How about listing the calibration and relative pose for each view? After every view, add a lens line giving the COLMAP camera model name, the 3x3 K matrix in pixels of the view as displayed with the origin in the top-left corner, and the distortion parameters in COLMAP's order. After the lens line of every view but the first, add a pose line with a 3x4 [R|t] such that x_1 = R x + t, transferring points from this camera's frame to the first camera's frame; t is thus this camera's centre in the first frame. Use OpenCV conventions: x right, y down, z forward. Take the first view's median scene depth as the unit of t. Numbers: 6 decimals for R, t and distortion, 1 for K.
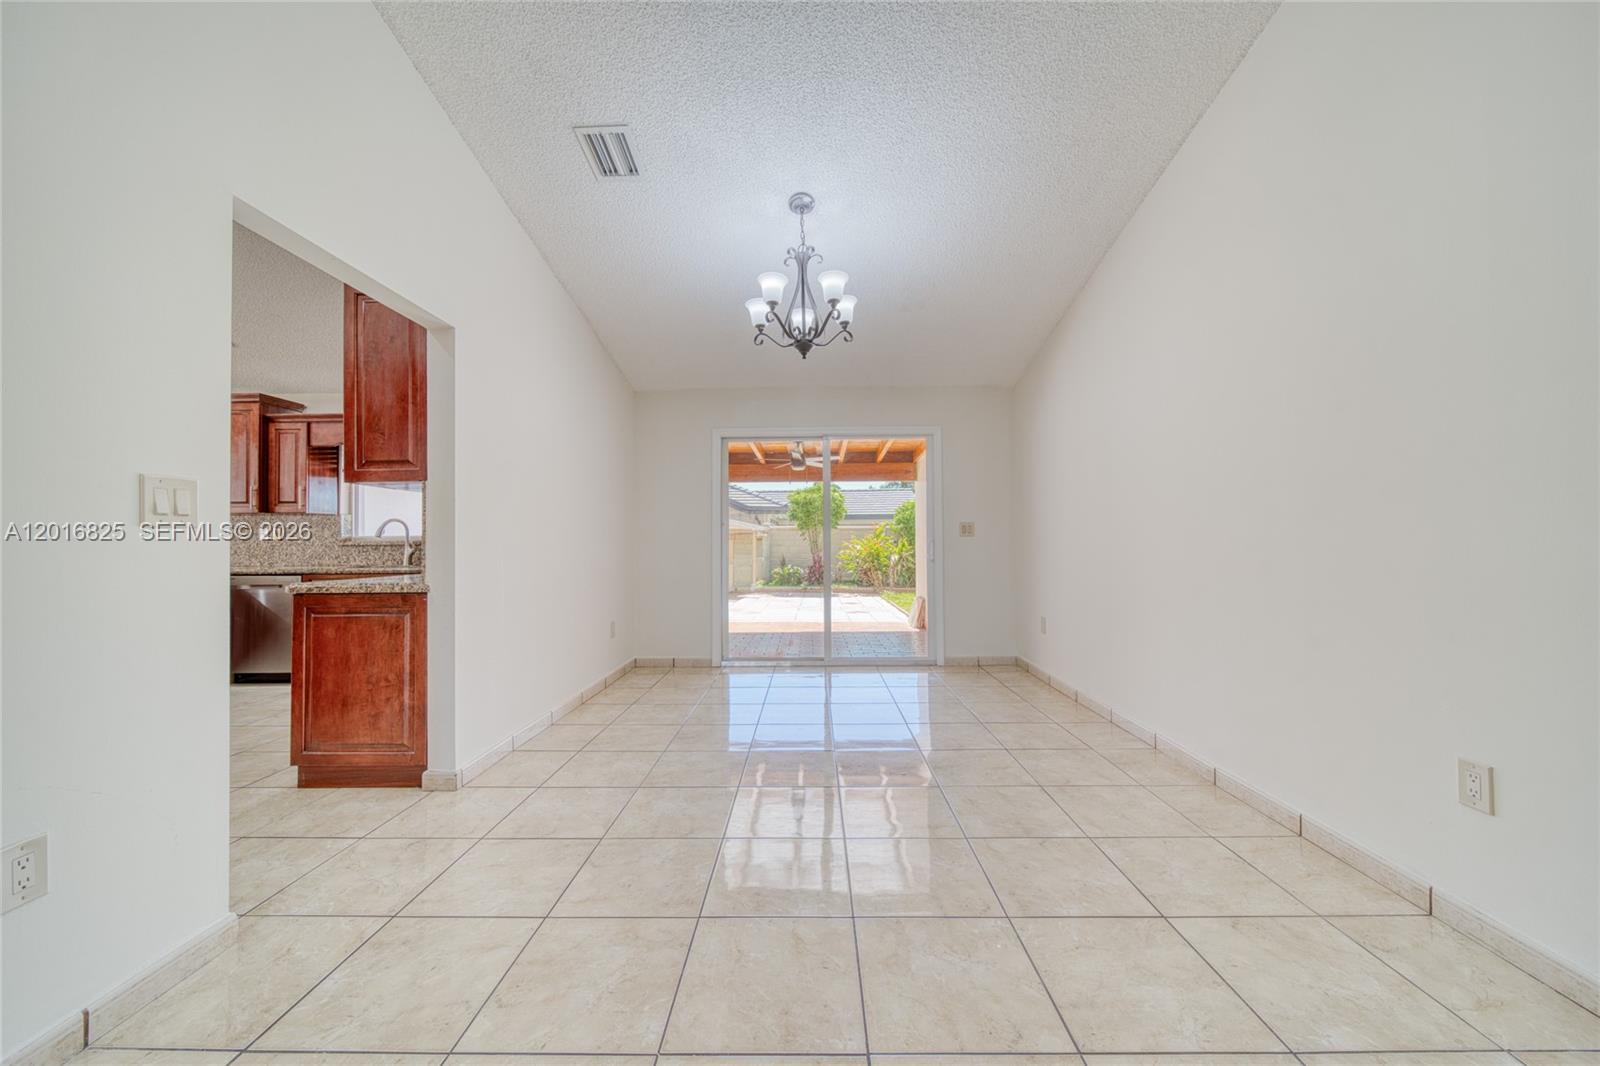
lens RADIAL K [[579.5, 0, 793.1], [0, 579.5, 527.7], [0, 0, 1]] dist [-0.000207, -0.000165]
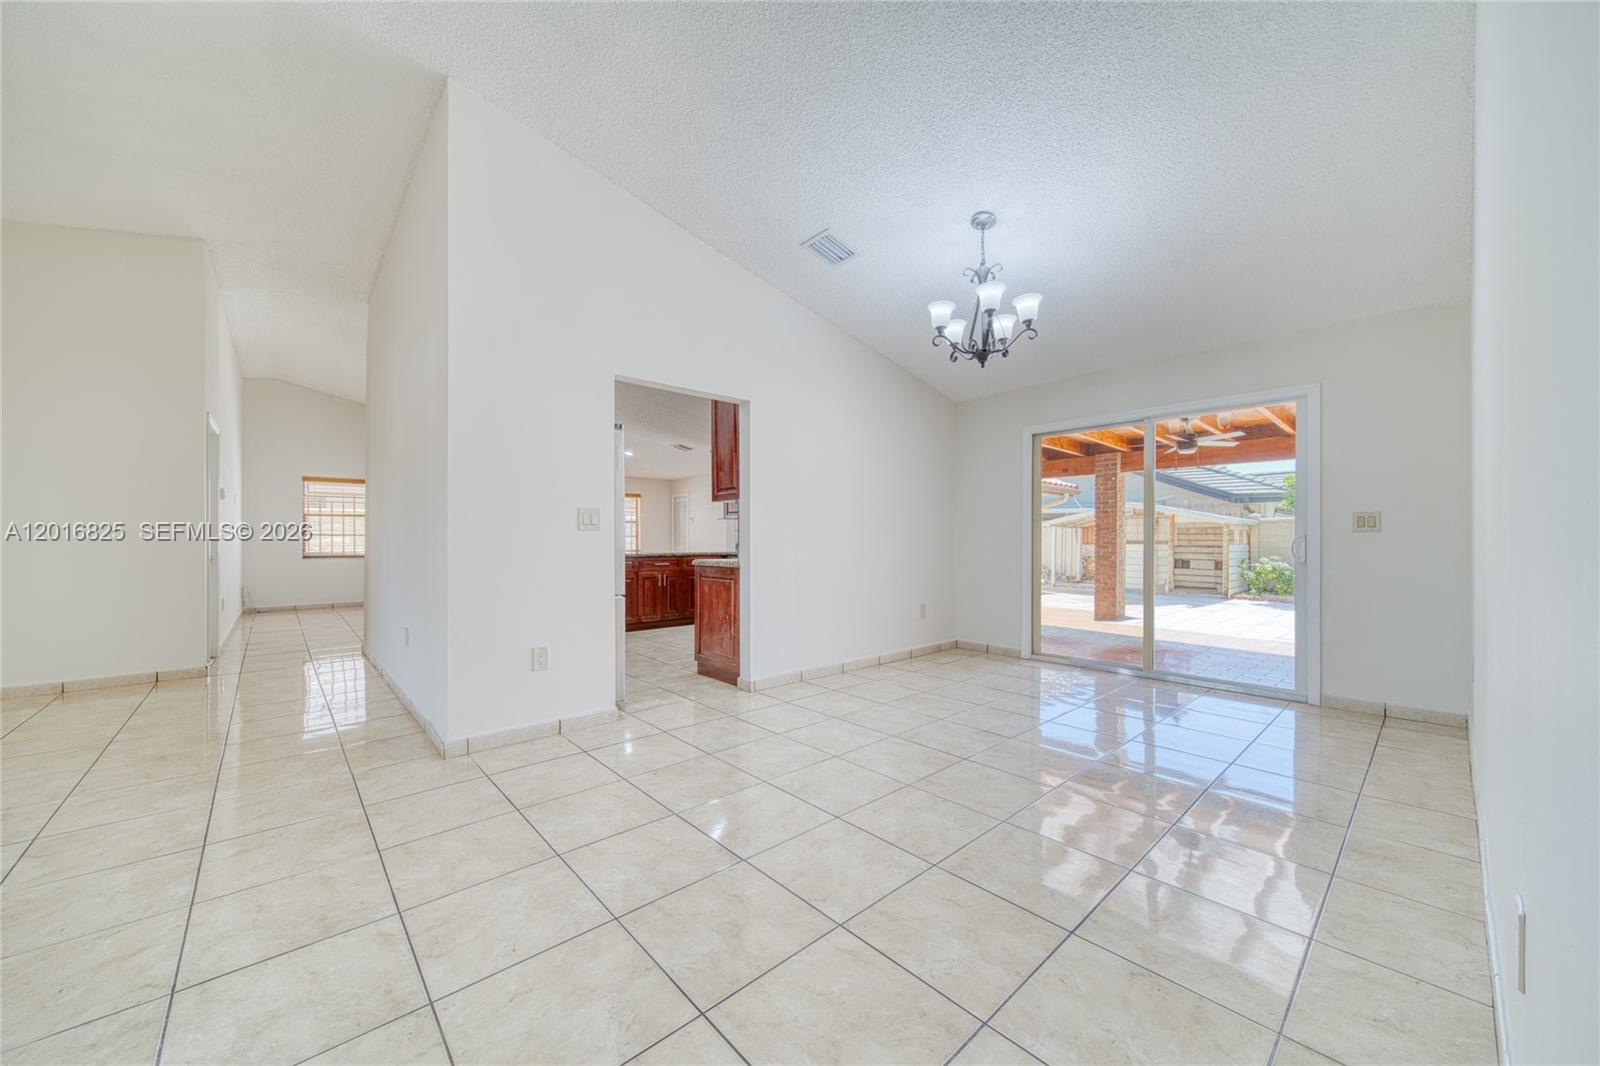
lens RADIAL K [[600.2, 0, 825.4], [0, 600.2, 533.1], [0, 0, 1]] dist [0.000958, 0.000034]
pose [[0.685773, -0.000076, -0.727816, 0.658030], [0.013935, 0.999818, 0.013026, -0.003740], [0.727682, -0.019075, 0.685649, 0.021916]]
